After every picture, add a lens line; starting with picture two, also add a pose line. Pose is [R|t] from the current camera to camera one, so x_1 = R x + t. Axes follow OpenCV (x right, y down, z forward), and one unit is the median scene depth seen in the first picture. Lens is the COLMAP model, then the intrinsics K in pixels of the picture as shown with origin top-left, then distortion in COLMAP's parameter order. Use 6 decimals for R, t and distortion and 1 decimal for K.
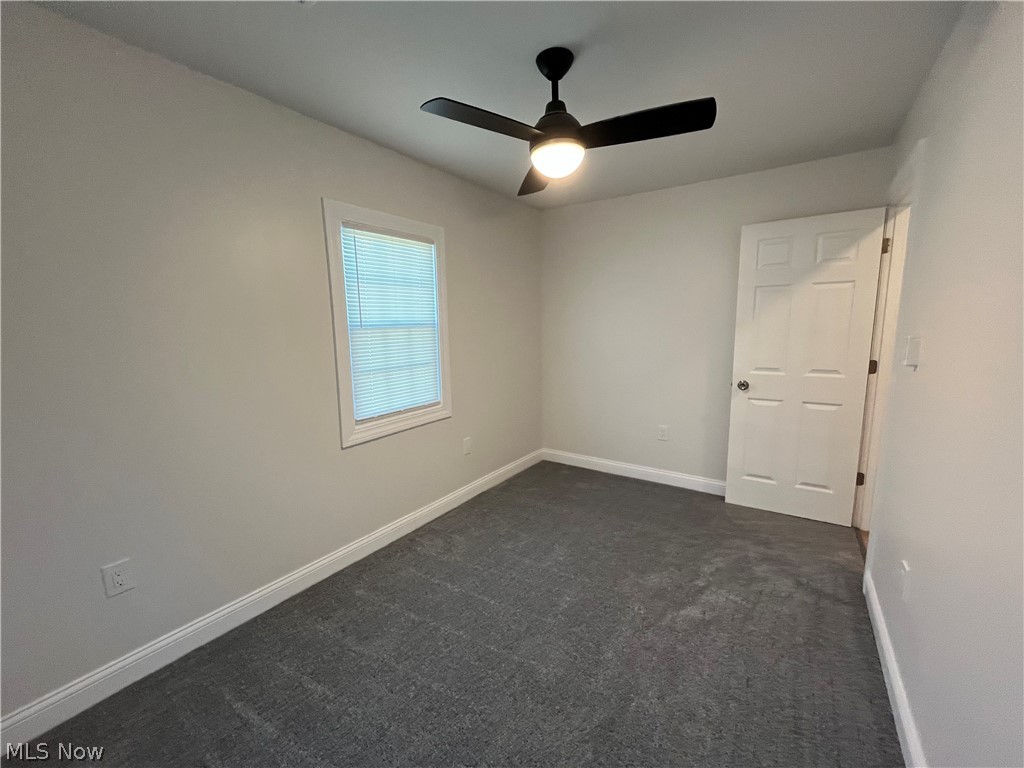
lens RADIAL K [[412.4, 0, 511.6], [0, 412.4, 383.6], [0, 0, 1]] dist [-0.003876, 0.000085]
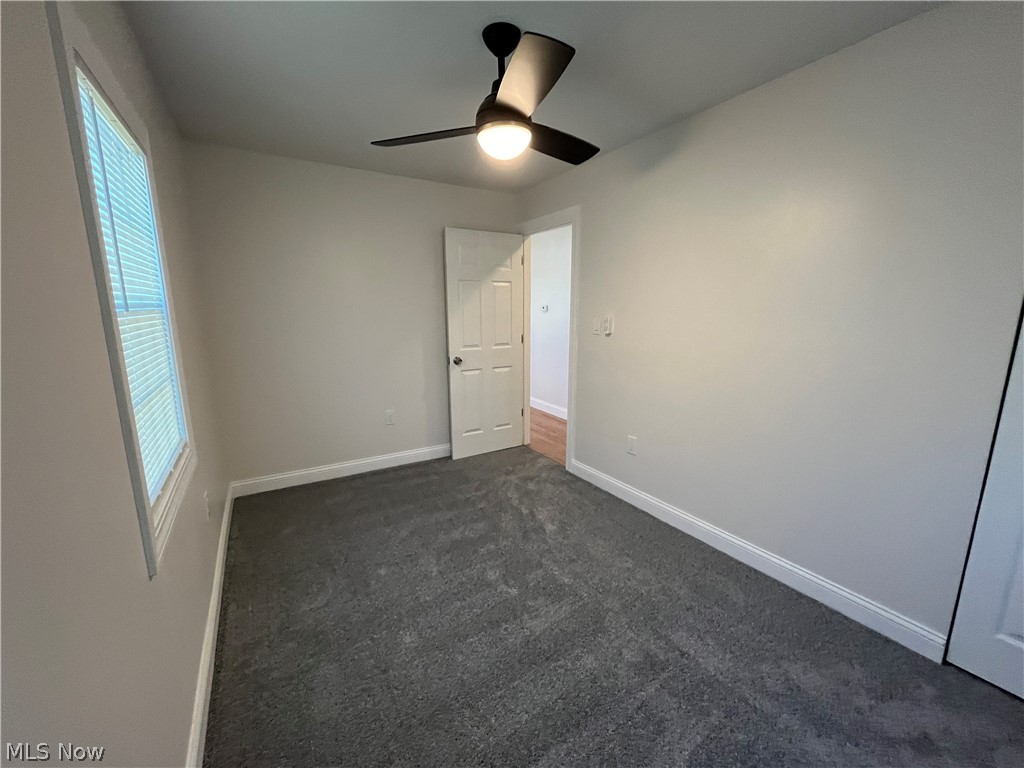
lens RADIAL K [[412.4, 0, 516.1], [0, 412.4, 382.7], [0, 0, 1]] dist [-0.003876, 0.000085]
pose [[0.398513, -0.148473, 0.905065, -0.520320], [0.123649, 0.986498, 0.107387, -0.044862], [-0.908789, 0.069115, 0.411491, 0.366007]]
